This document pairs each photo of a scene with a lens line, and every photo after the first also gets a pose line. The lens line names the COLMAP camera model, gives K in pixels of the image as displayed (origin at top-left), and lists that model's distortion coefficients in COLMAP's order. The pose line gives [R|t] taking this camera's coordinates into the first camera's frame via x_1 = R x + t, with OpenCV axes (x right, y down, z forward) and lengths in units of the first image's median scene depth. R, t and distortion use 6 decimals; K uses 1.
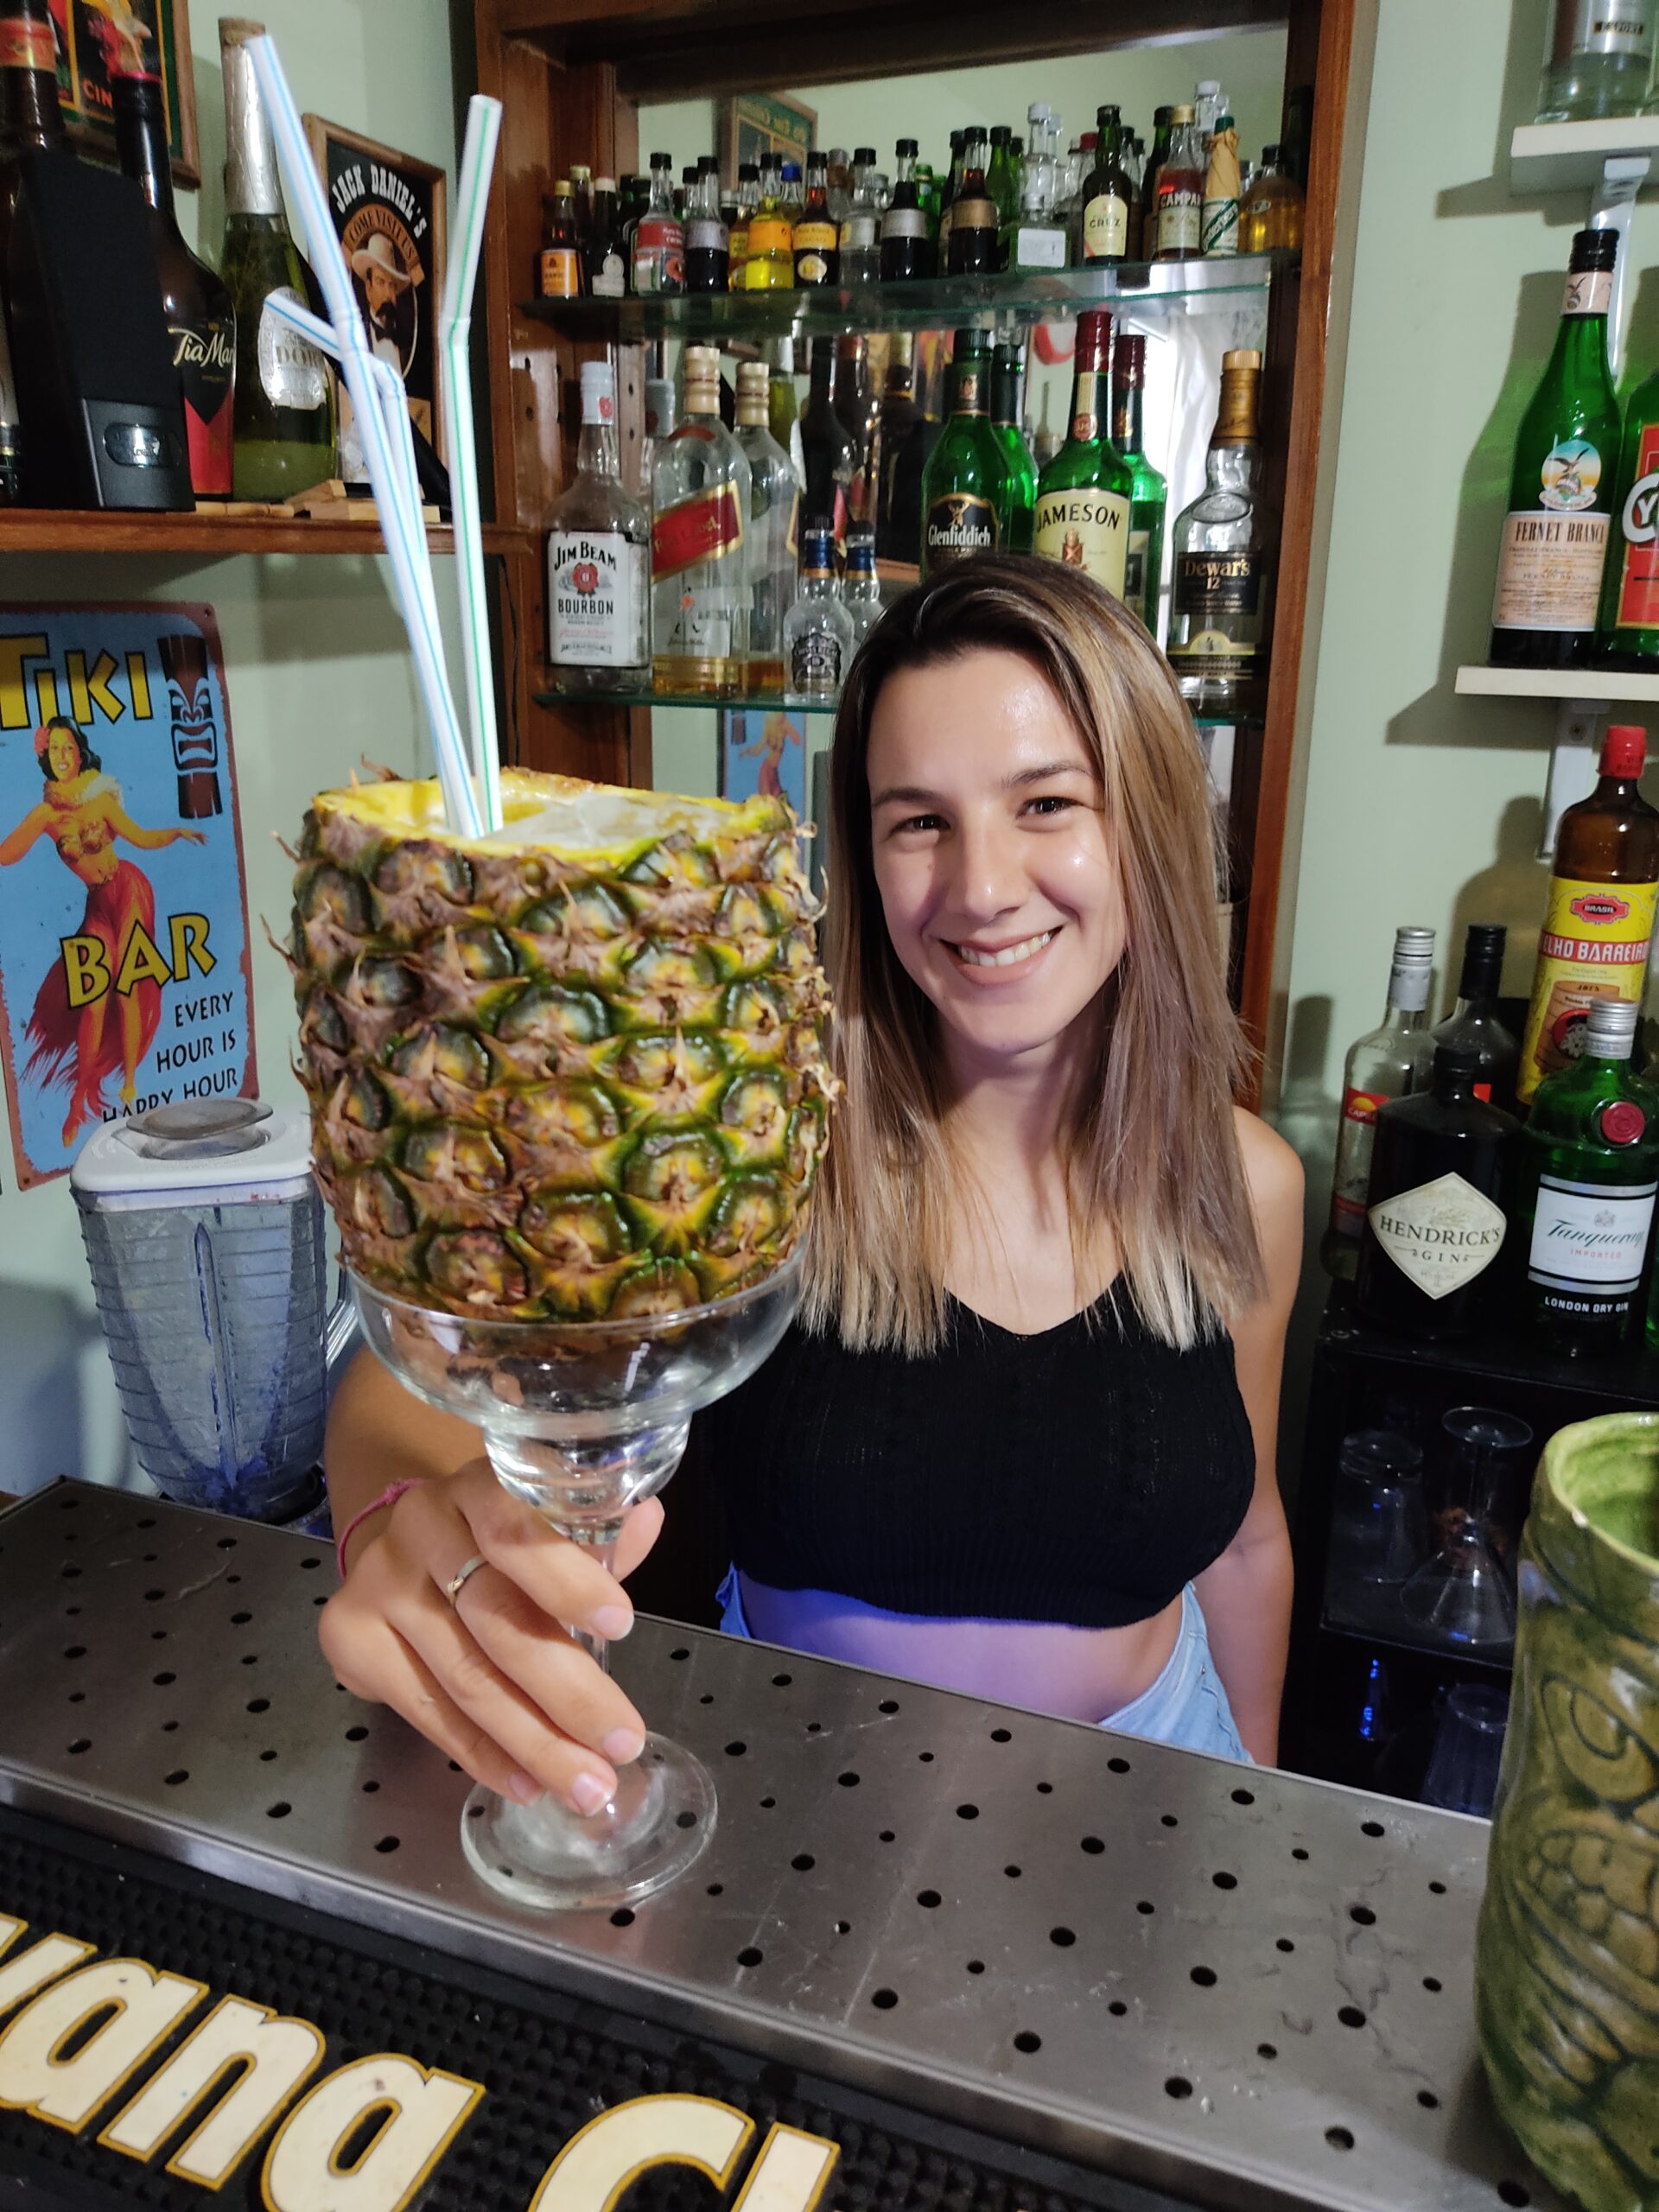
lens RADIAL K [[1609.8, 0, 824.5], [0, 1609.8, 1124.7], [0, 0, 1]] dist [0.001652, -0.007335]
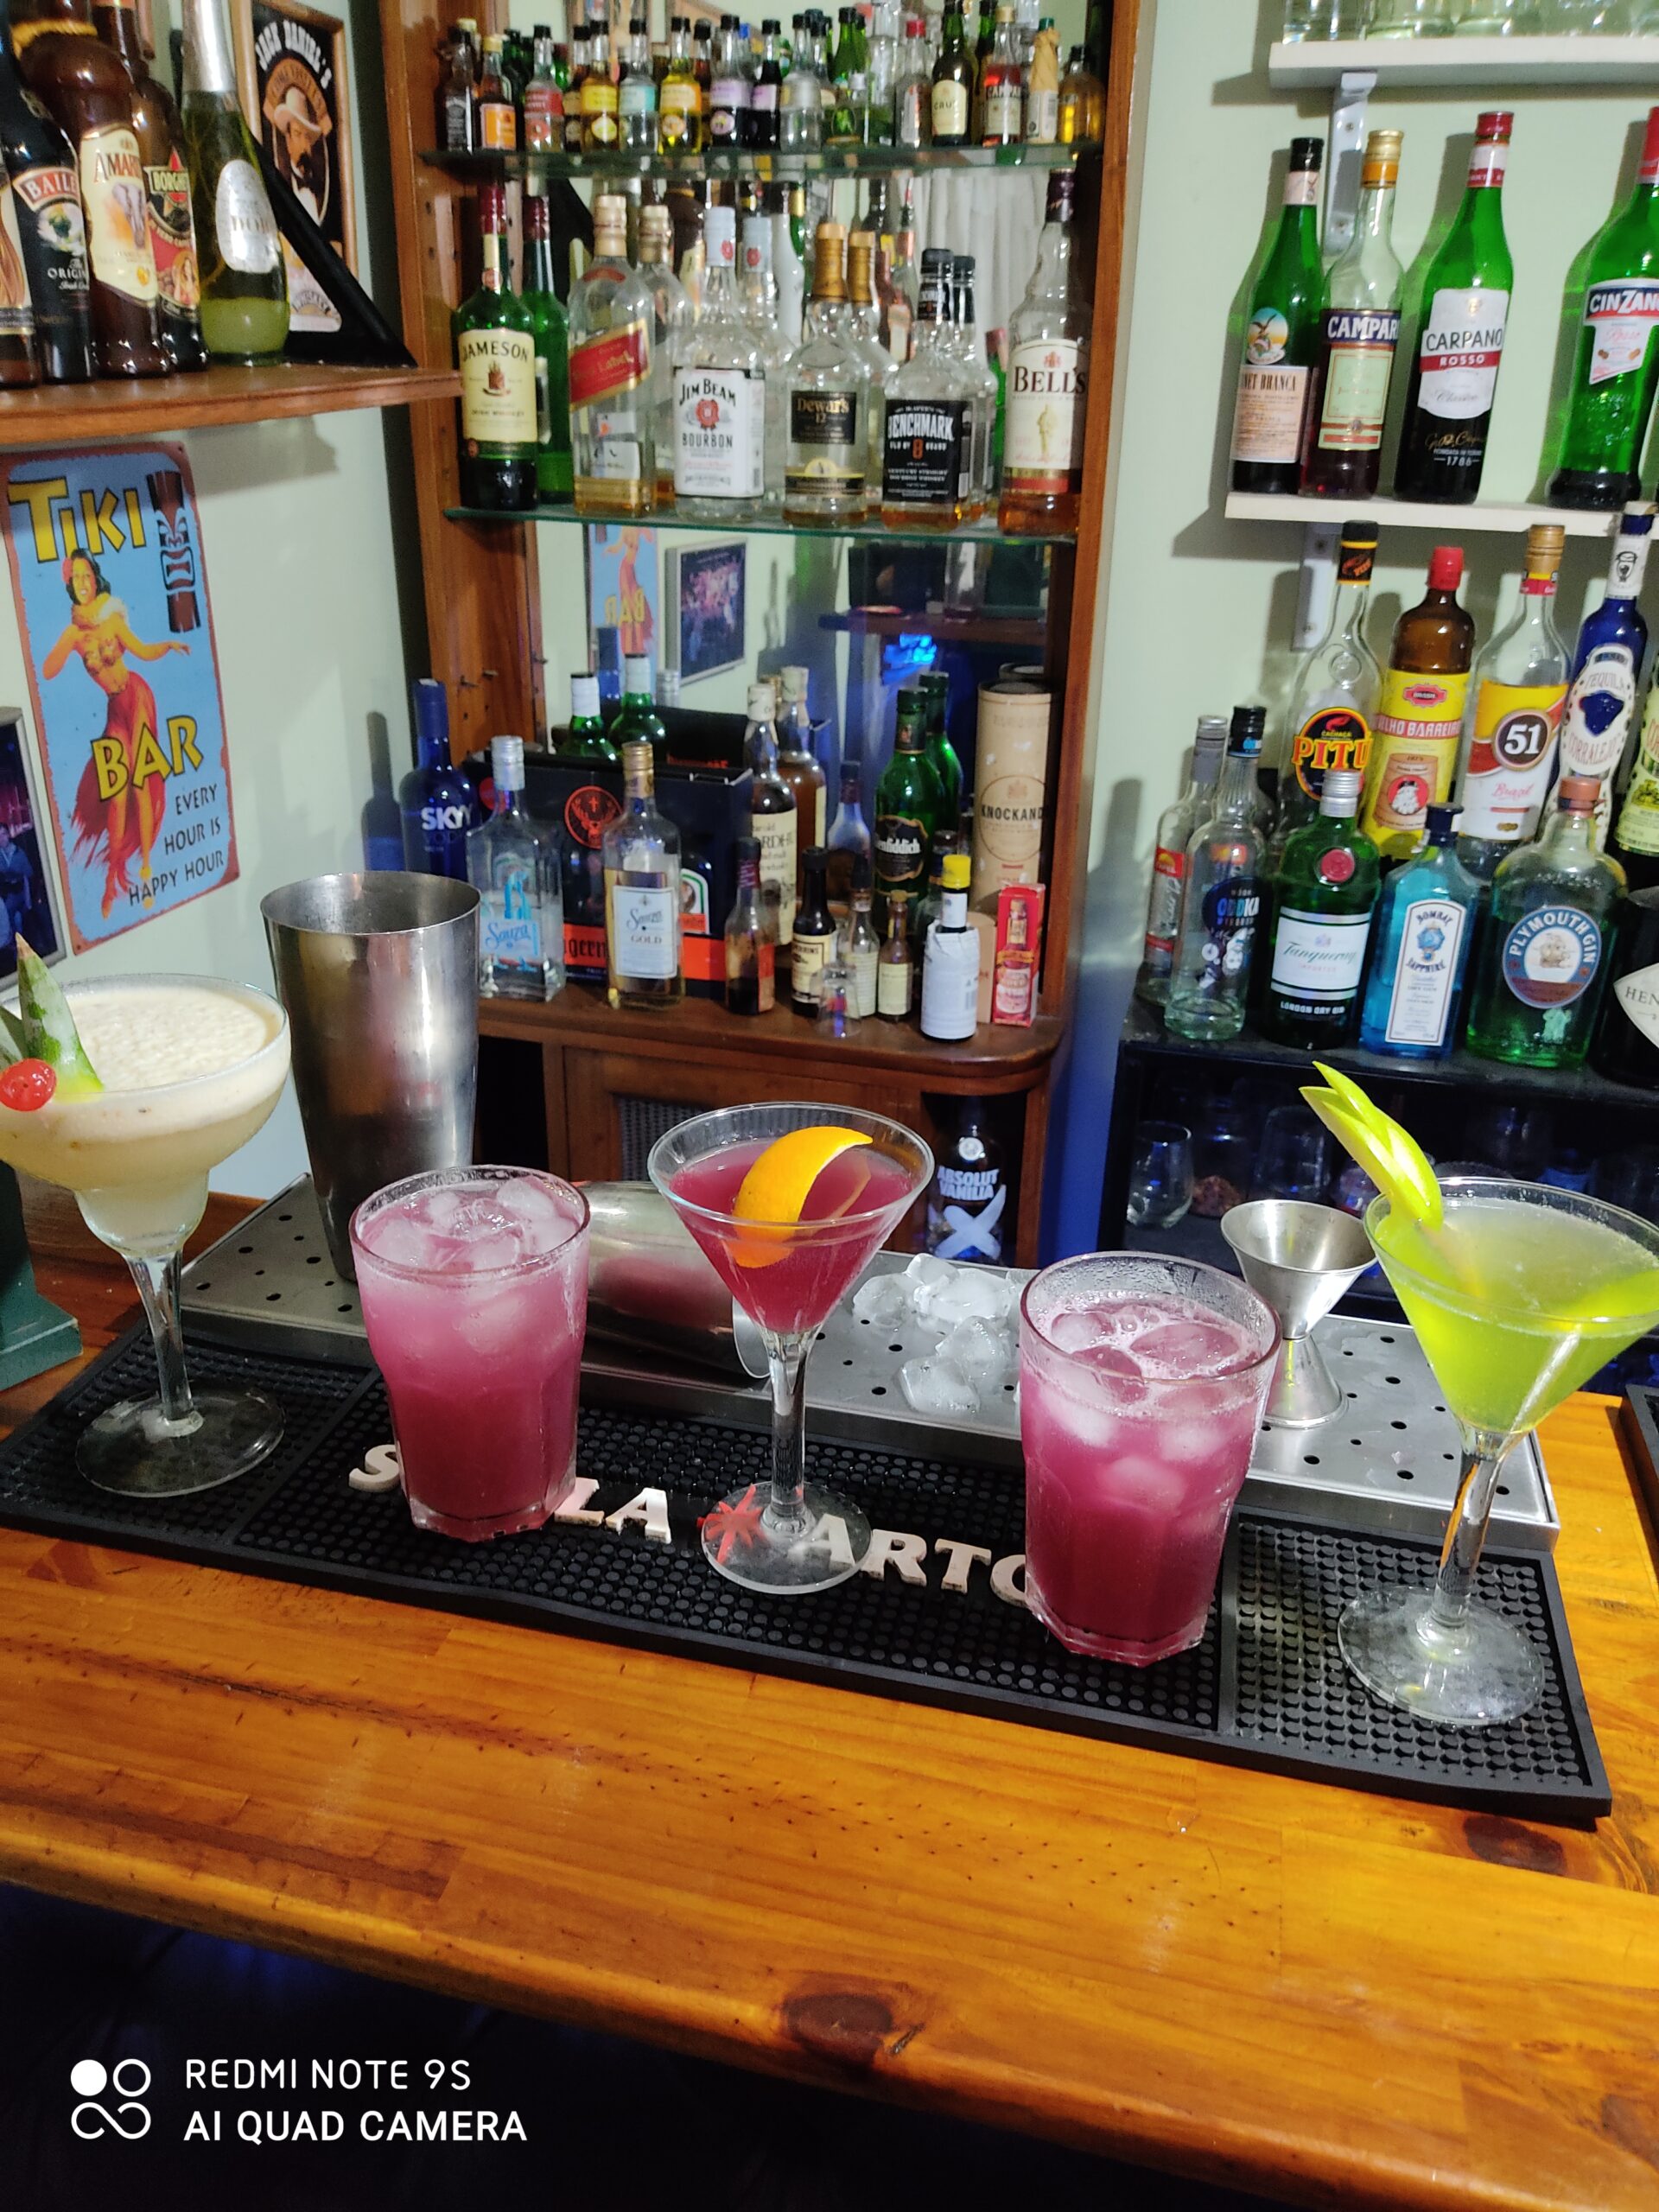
lens RADIAL K [[1609.8, 0, 819.4], [0, 1609.8, 1111.3], [0, 0, 1]] dist [0.001652, -0.007335]
pose [[0.992399, -0.044158, 0.114870, -0.083599], [0.029371, 0.991420, 0.127375, 0.018095], [-0.119509, -0.123033, 0.985180, -0.247278]]
